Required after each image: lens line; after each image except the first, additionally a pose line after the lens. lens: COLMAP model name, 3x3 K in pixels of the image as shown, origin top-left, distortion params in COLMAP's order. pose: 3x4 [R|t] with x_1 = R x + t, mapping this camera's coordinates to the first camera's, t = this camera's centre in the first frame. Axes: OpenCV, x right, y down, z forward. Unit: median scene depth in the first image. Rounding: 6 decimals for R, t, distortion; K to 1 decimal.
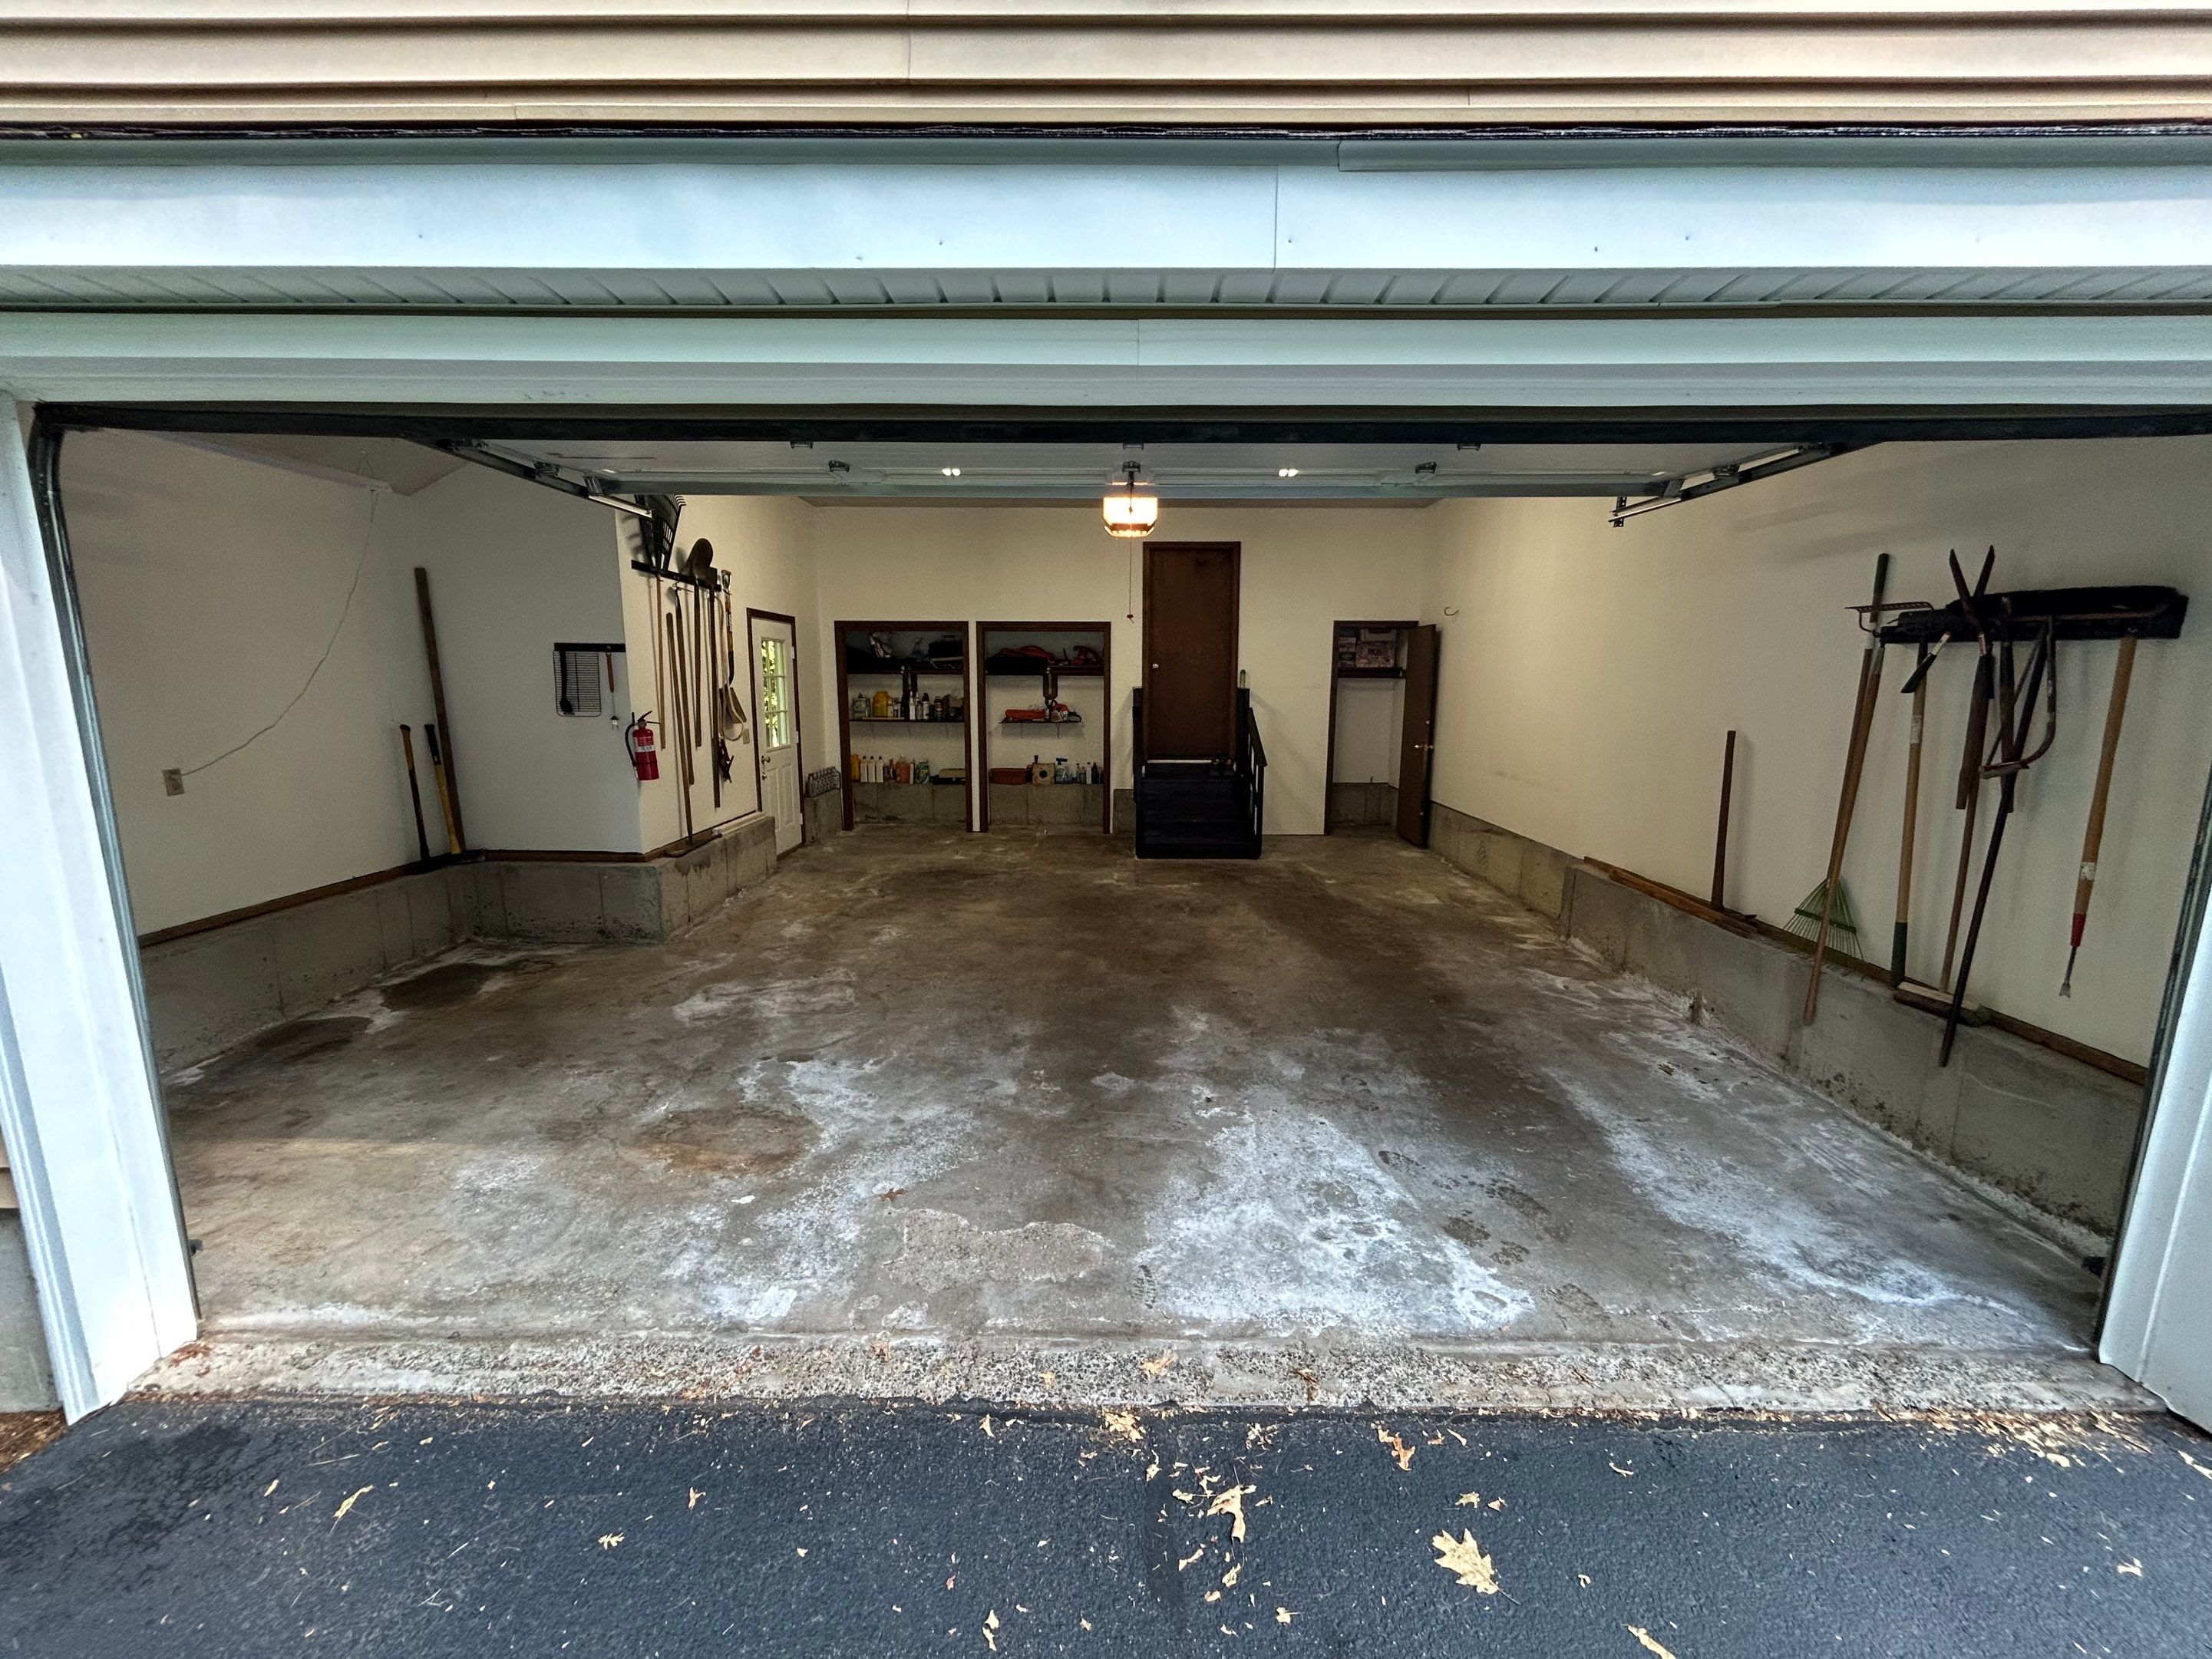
lens RADIAL K [[896.5, 0, 1101.9], [0, 896.5, 828.1], [0, 0, 1]] dist [0.001482, -0.000583]
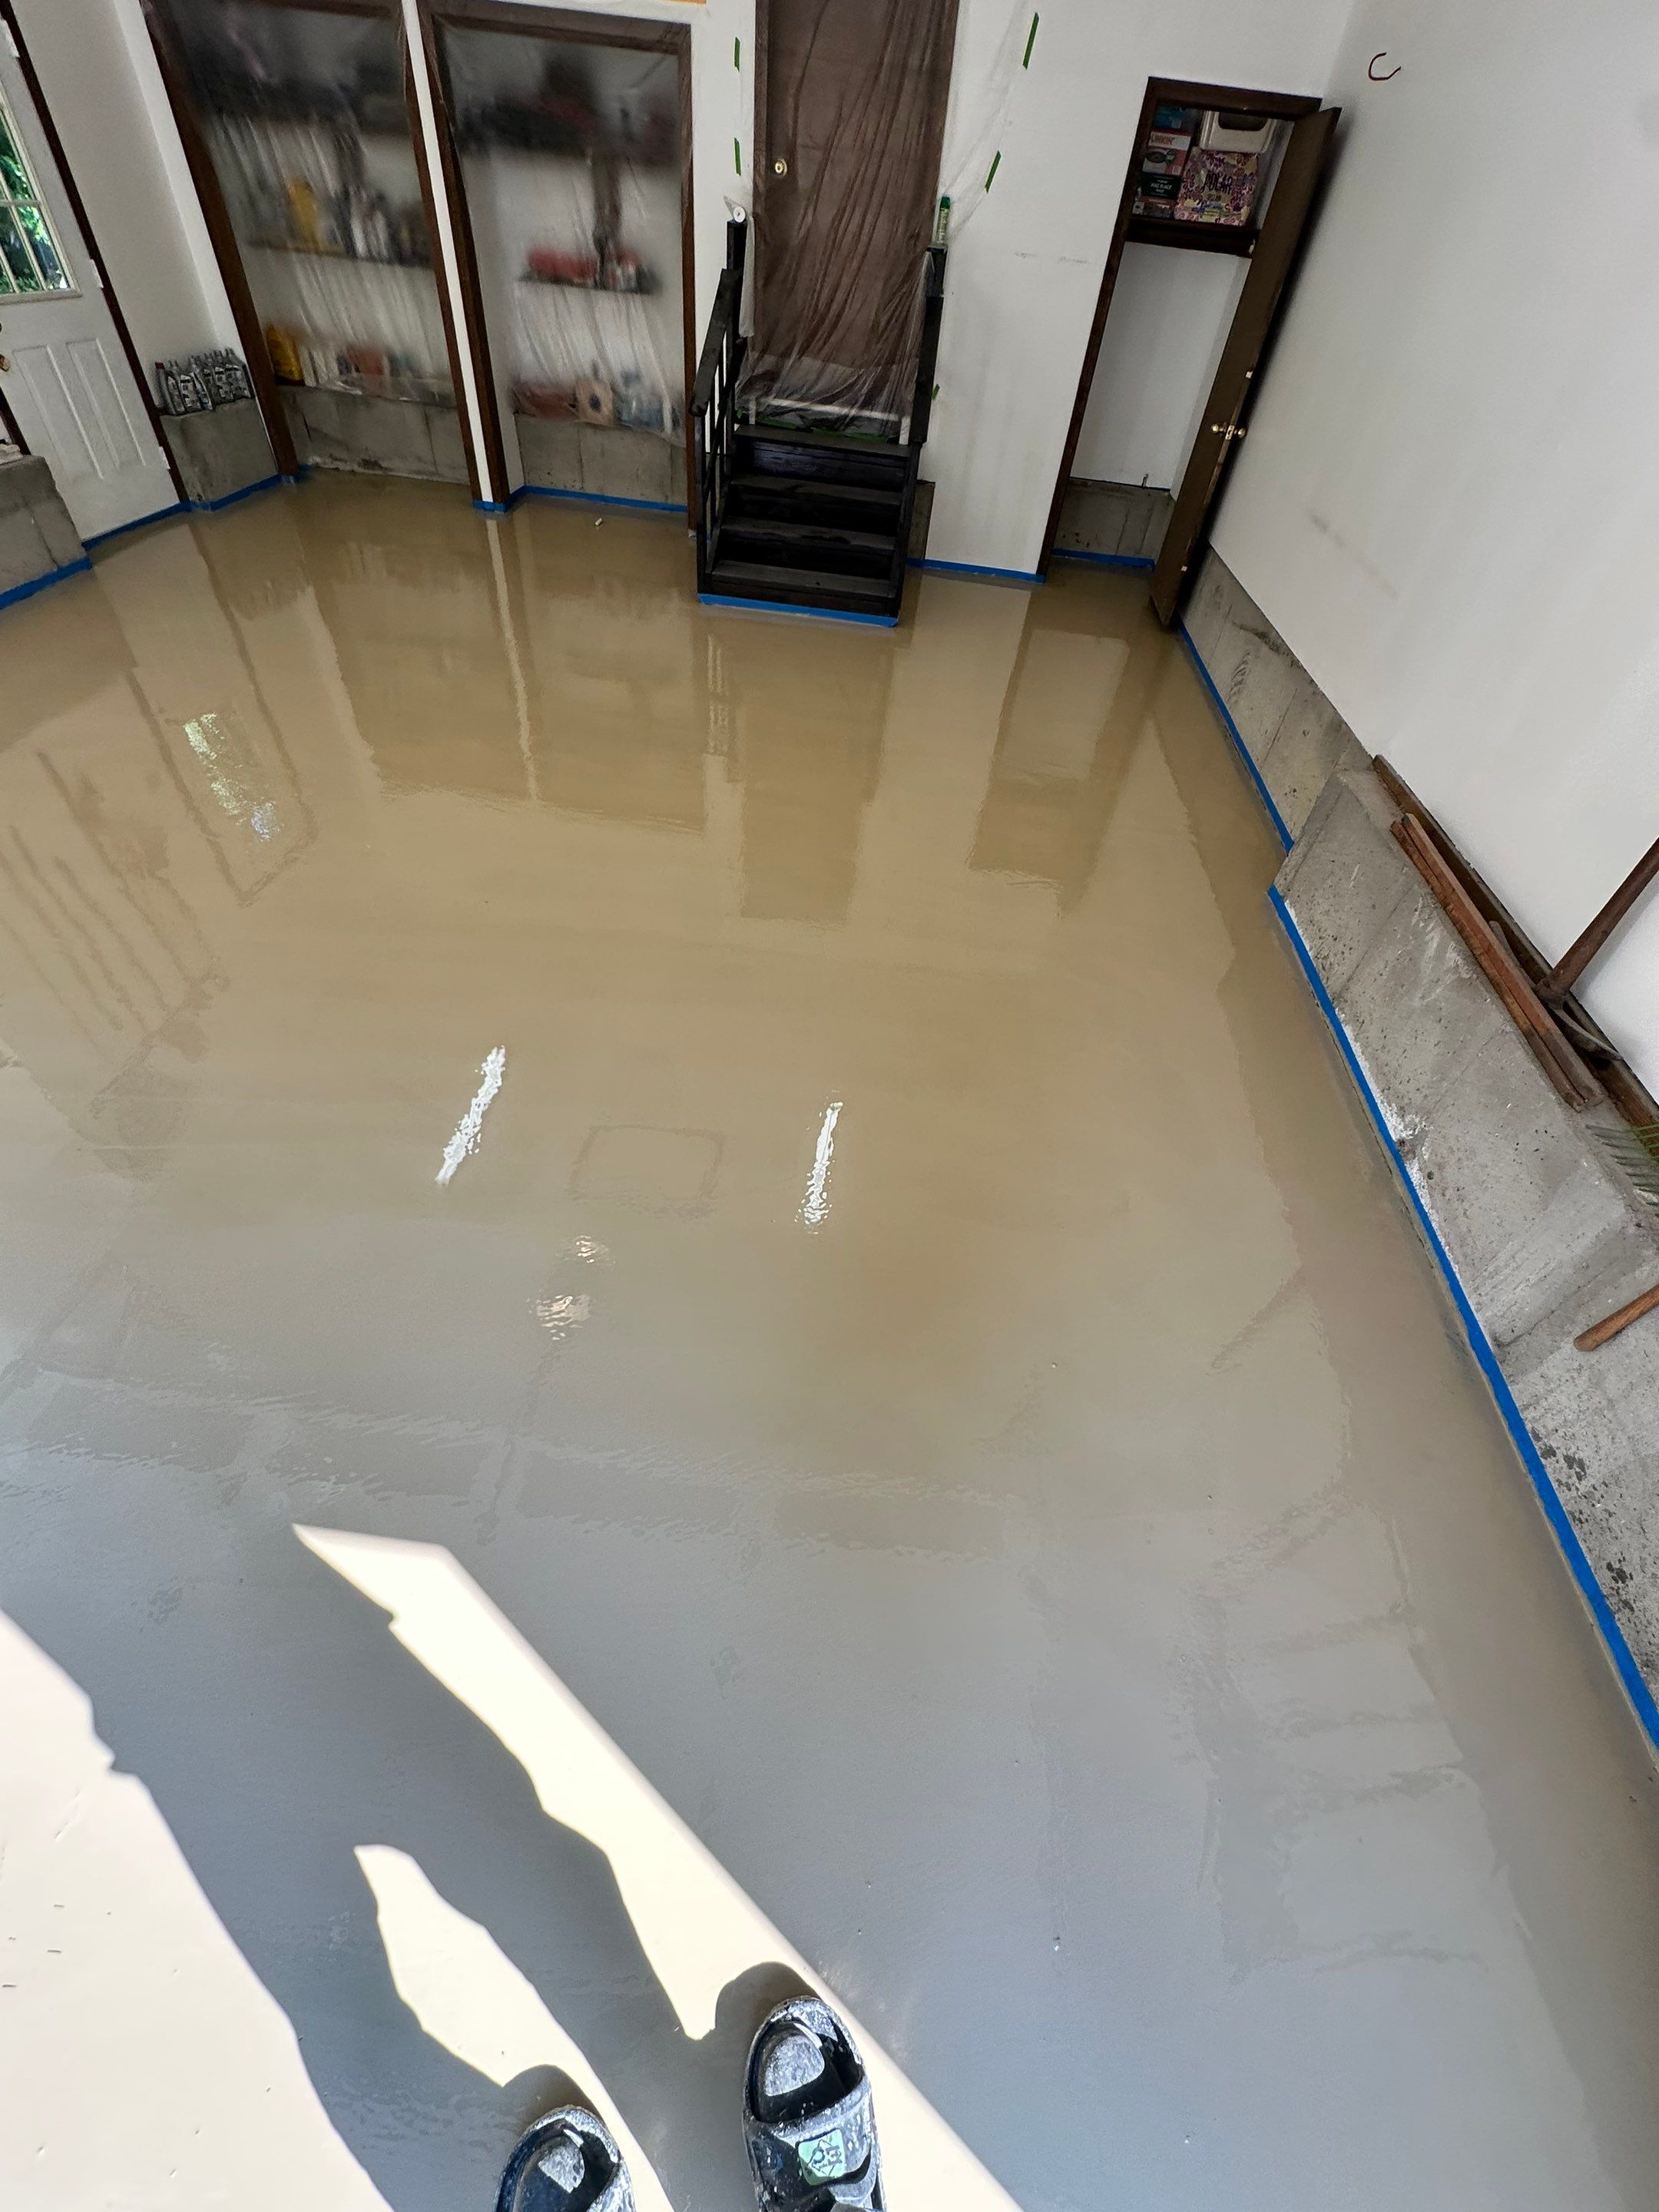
lens RADIAL K [[882.6, 0, 829.5], [0, 882.6, 1106.0], [0, 0, 1]] dist [-0.001435, -0.000008]
pose [[0.992517, 0.122045, -0.003907, 0.222192], [-0.096322, 0.802188, 0.589251, -0.069968], [0.075049, -0.584466, 0.807940, 0.394052]]
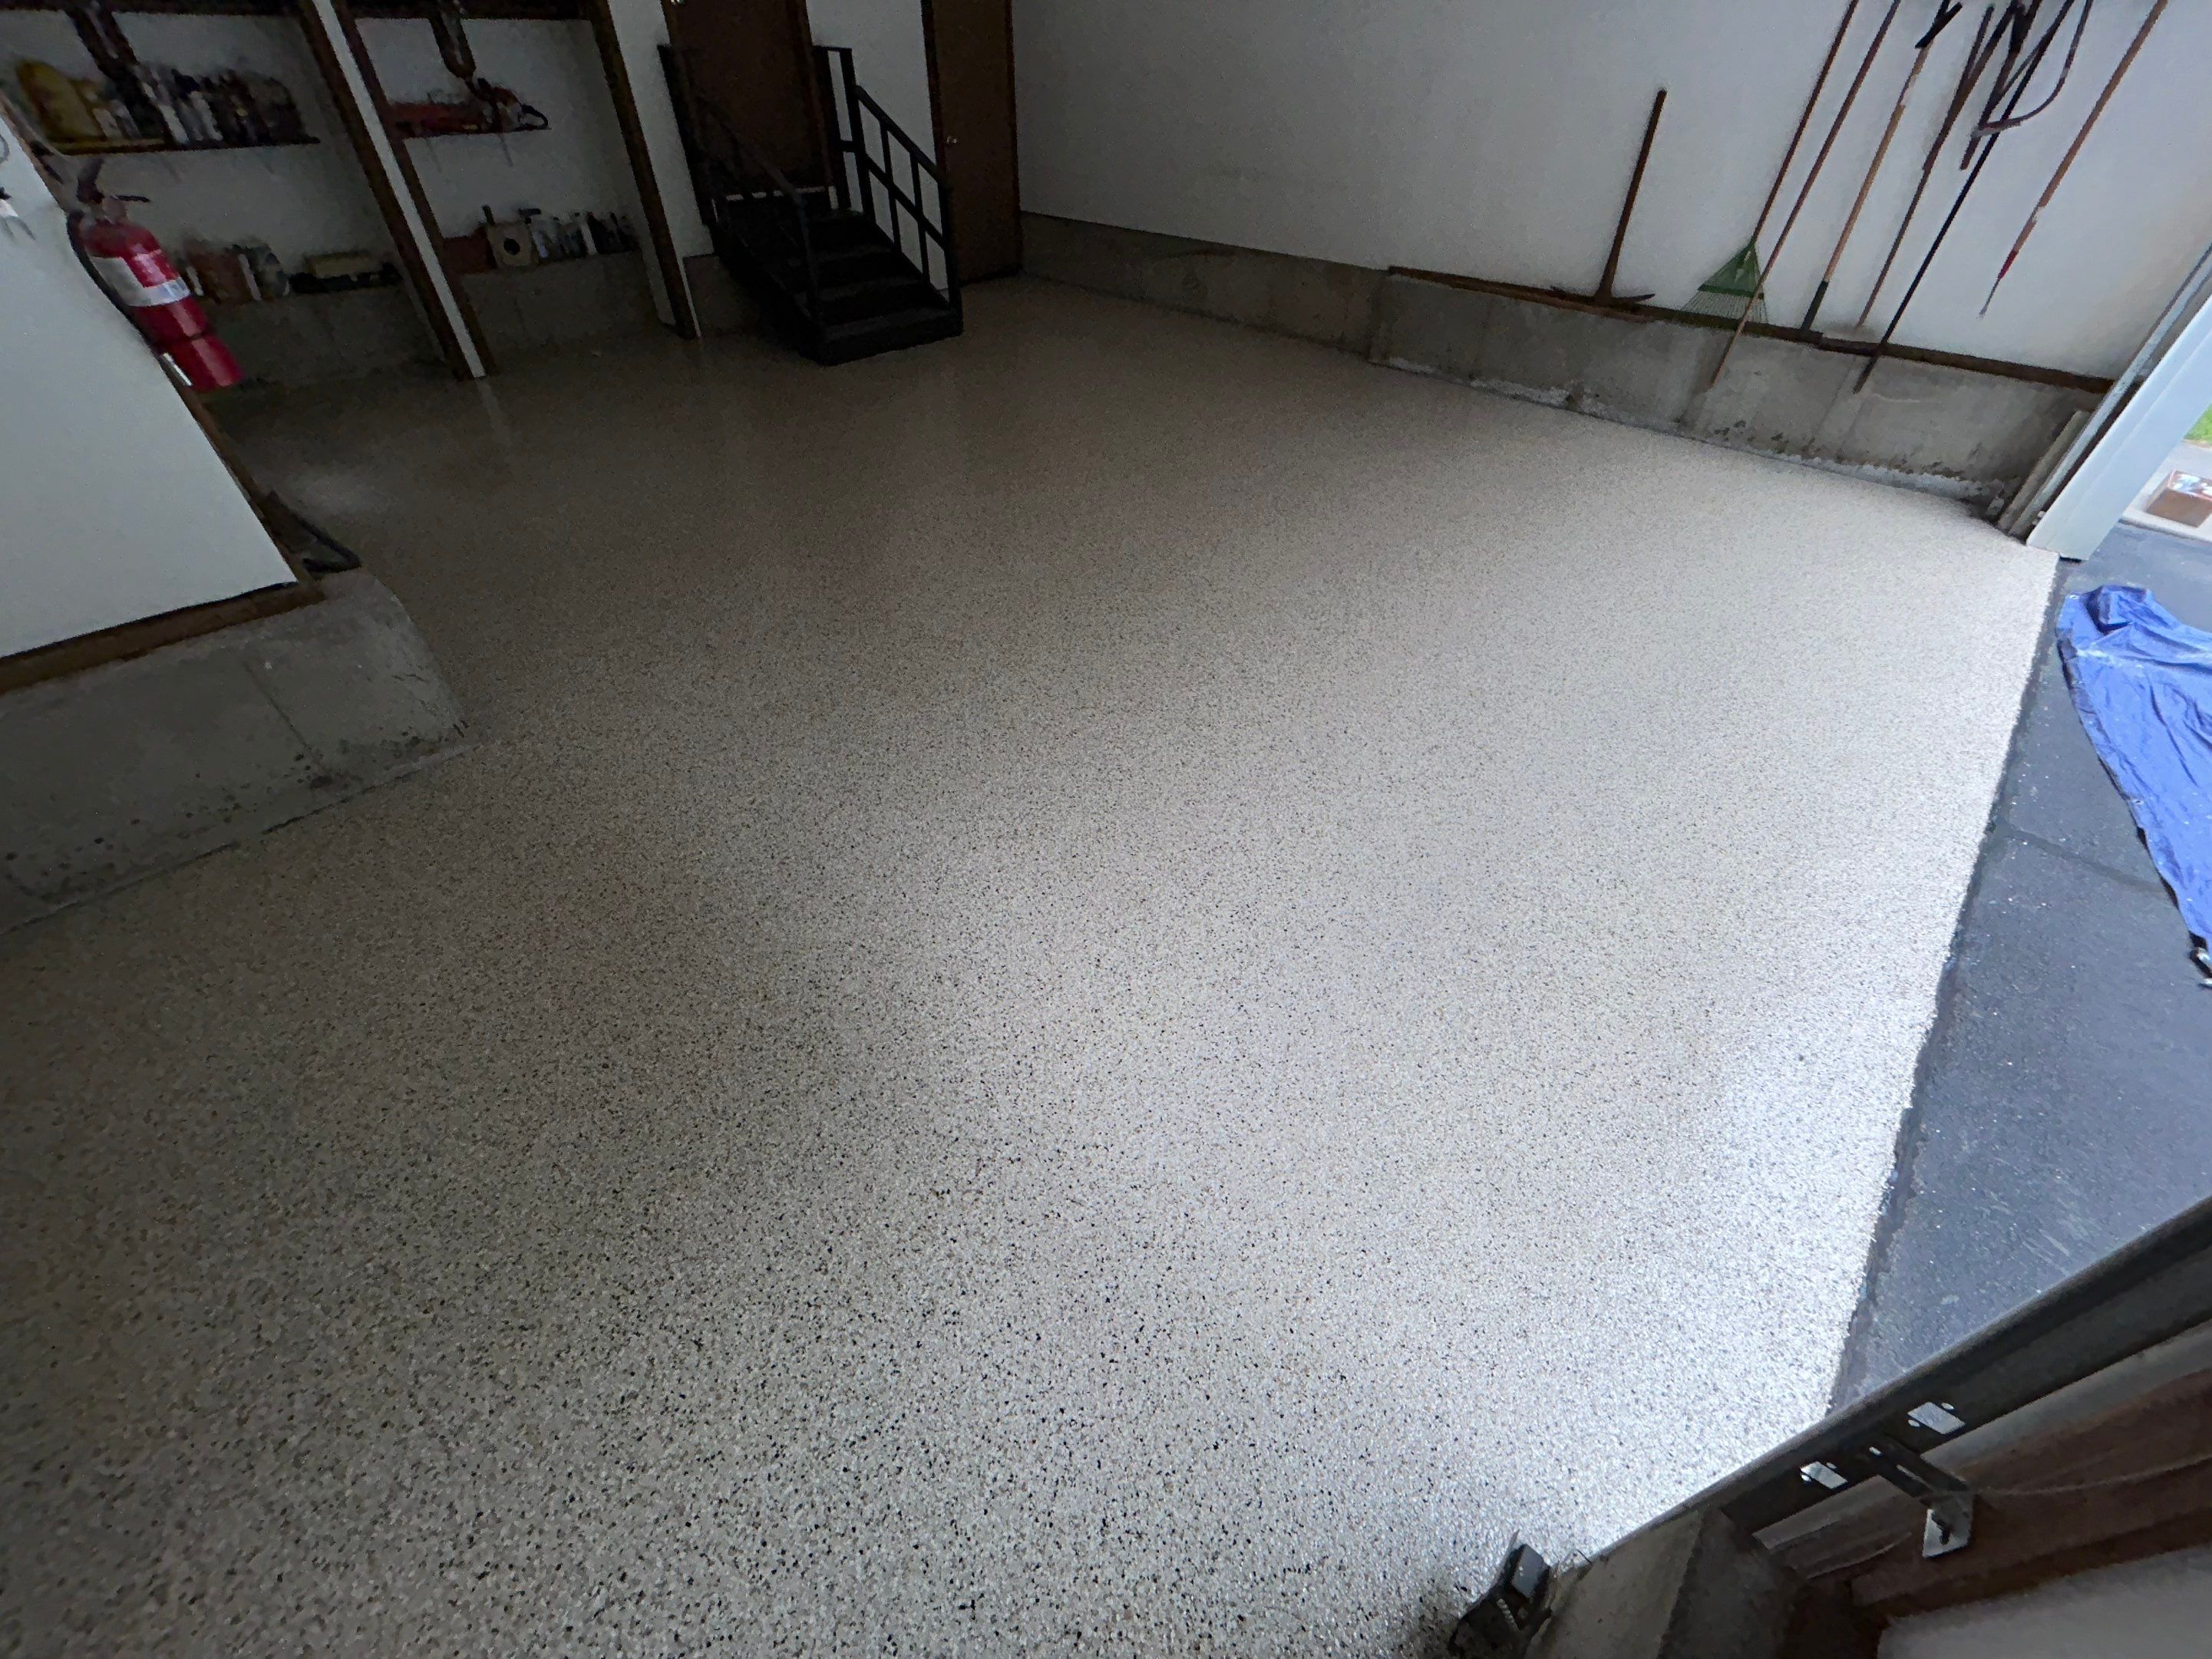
lens RADIAL K [[882.5, 0, 1106.8], [0, 882.5, 838.3], [0, 0, 1]] dist [-0.001435, -0.000008]
pose [[0.671841, -0.499020, 0.547365, -0.478536], [0.118998, 0.802107, 0.585203, -0.062349], [-0.731074, -0.328028, 0.598271, 0.388803]]
